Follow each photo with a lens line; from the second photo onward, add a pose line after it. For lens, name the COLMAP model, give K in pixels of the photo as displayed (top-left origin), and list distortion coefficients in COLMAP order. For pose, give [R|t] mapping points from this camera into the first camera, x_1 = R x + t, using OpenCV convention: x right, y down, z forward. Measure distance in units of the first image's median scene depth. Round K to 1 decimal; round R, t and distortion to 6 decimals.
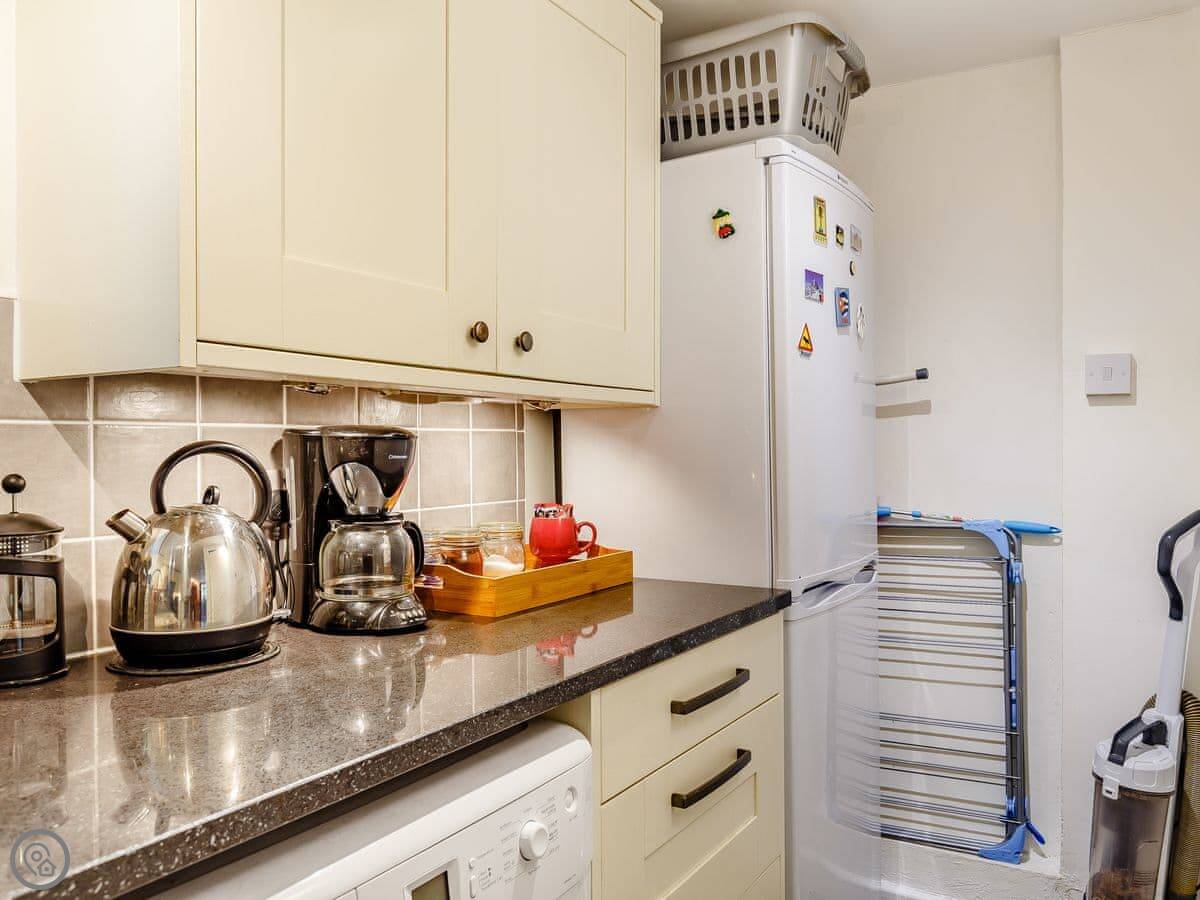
lens RADIAL K [[1029.1, 0, 603.9], [0, 1029.1, 447.4], [0, 0, 1]] dist [0.008203, 0.010494]
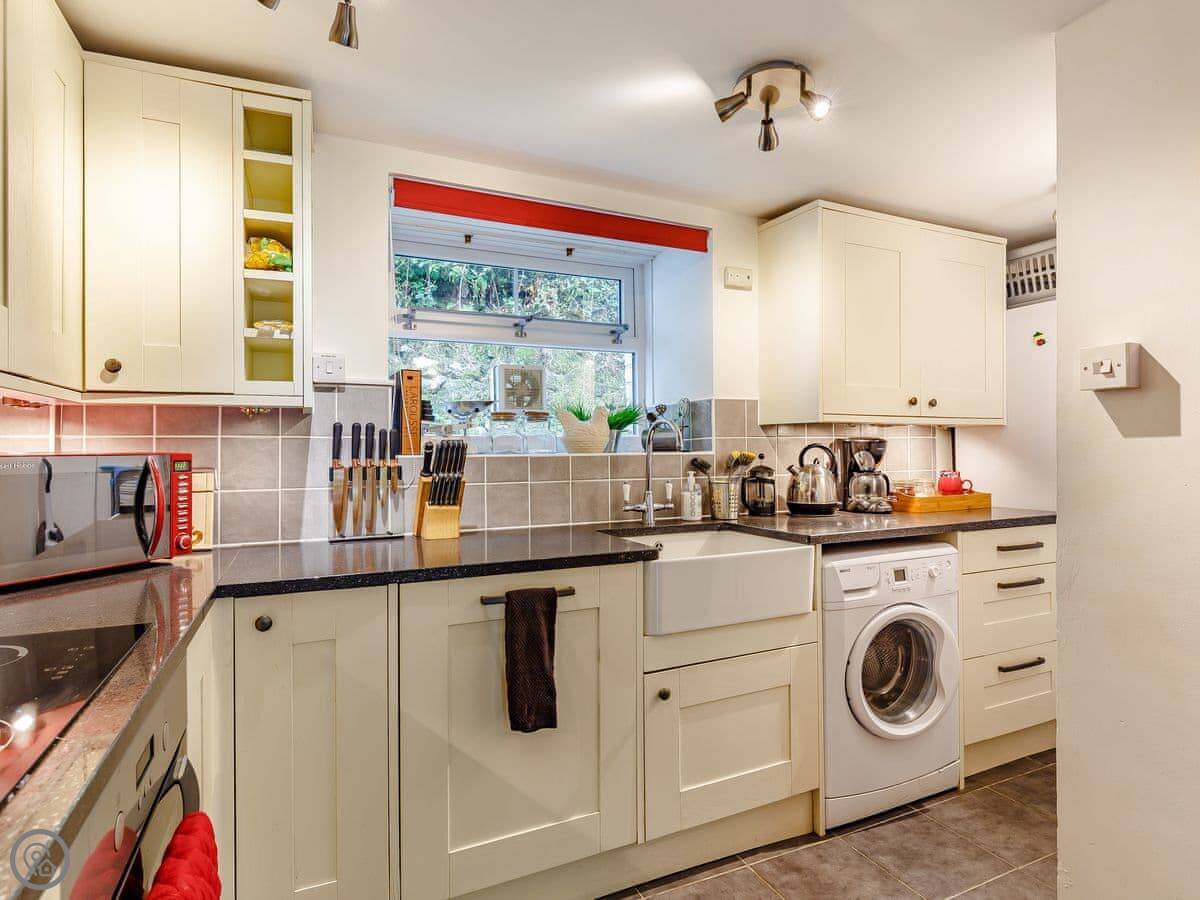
lens RADIAL K [[673.7, 0, 603.0], [0, 673.7, 442.2], [0, 0, 1]] dist [0.003845, -0.004749]
pose [[0.852942, -0.004518, -0.521986, 0.099860], [0.002157, 0.999985, -0.005131, -0.000652], [0.522001, 0.003251, 0.852939, -0.867627]]
